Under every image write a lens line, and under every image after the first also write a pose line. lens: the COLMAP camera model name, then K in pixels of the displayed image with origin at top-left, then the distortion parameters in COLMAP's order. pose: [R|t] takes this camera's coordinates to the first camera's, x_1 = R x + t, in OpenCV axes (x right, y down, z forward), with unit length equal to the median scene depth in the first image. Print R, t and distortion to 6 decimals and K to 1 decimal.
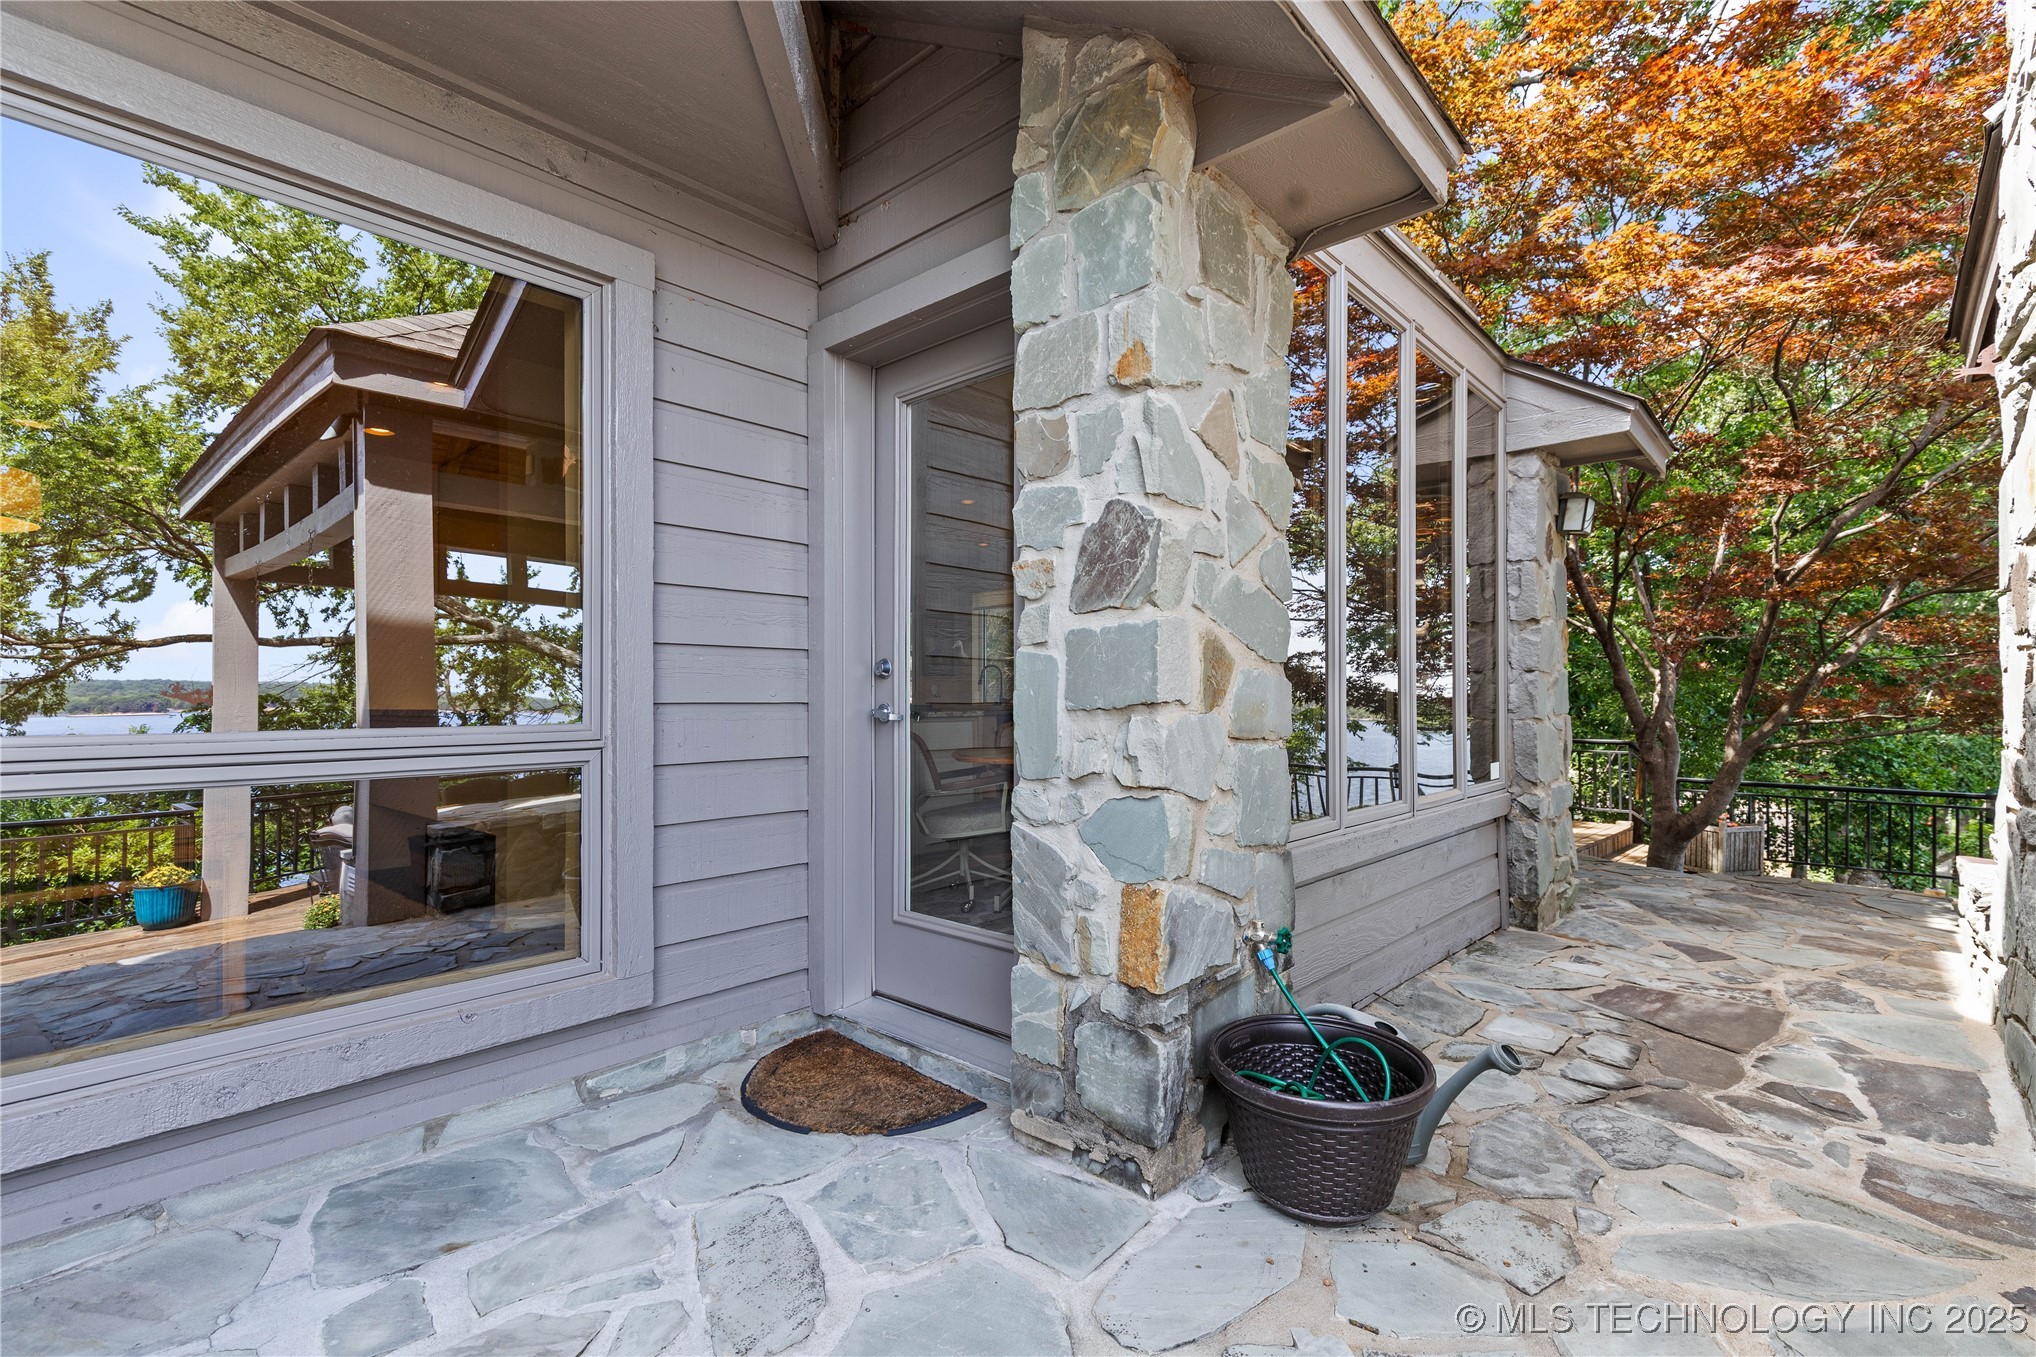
lens RADIAL K [[927.2, 0, 1045.9], [0, 927.2, 688.4], [0, 0, 1]] dist [0.005082, -0.000232]
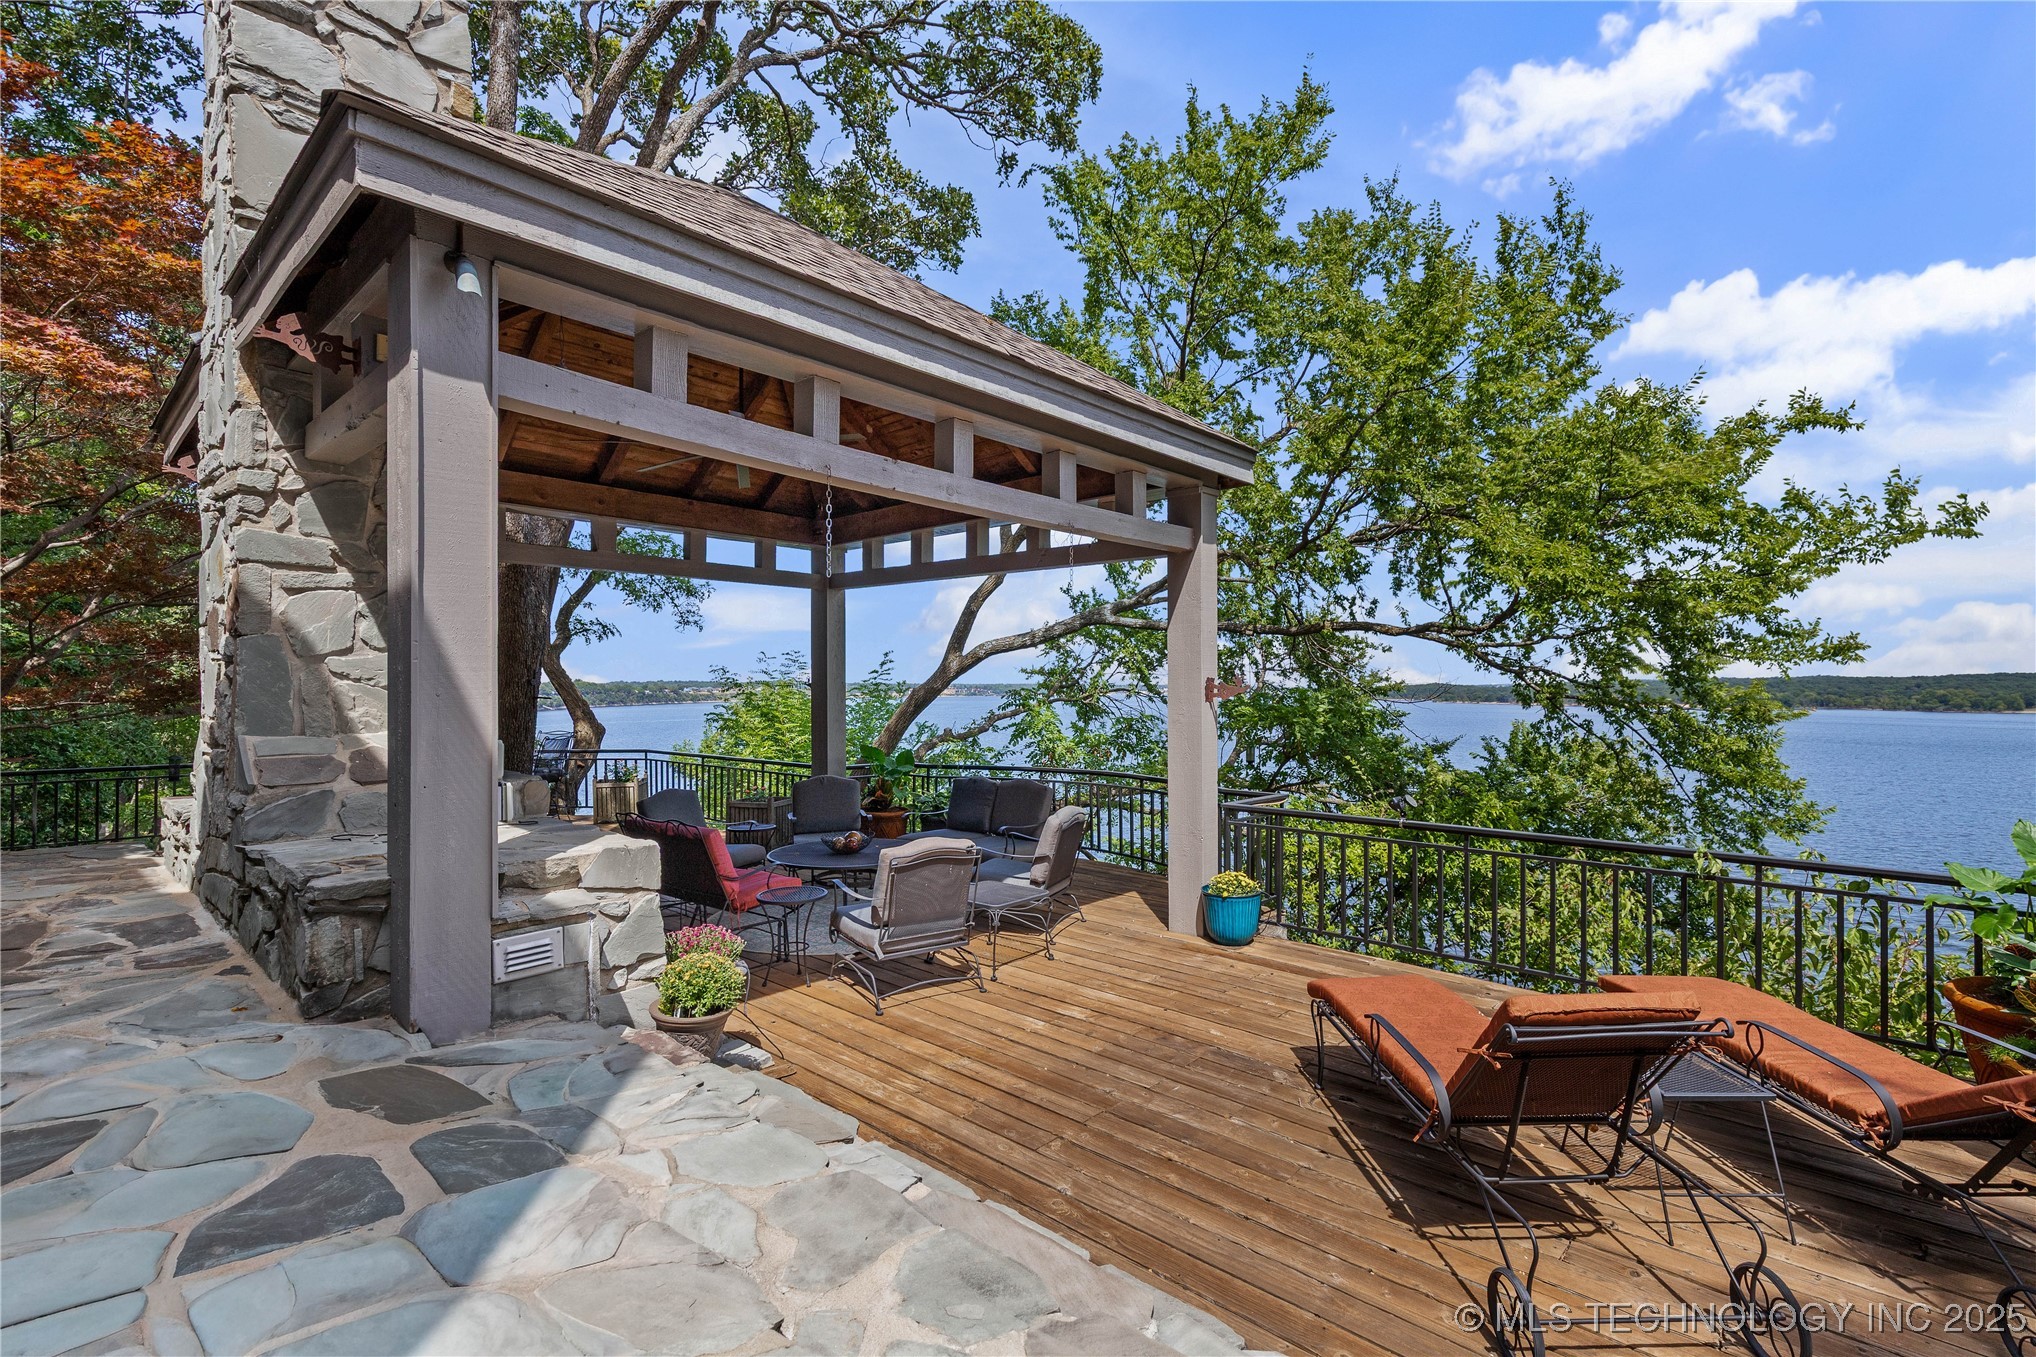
lens RADIAL K [[927.2, 0, 1045.9], [0, 927.2, 688.4], [0, 0, 1]] dist [0.005082, -0.000232]
pose [[0.002435, -0.001003, 0.999997, -0.627532], [-0.010247, 0.999947, 0.001028, -0.006396], [-0.999945, -0.010250, 0.002425, -0.510507]]
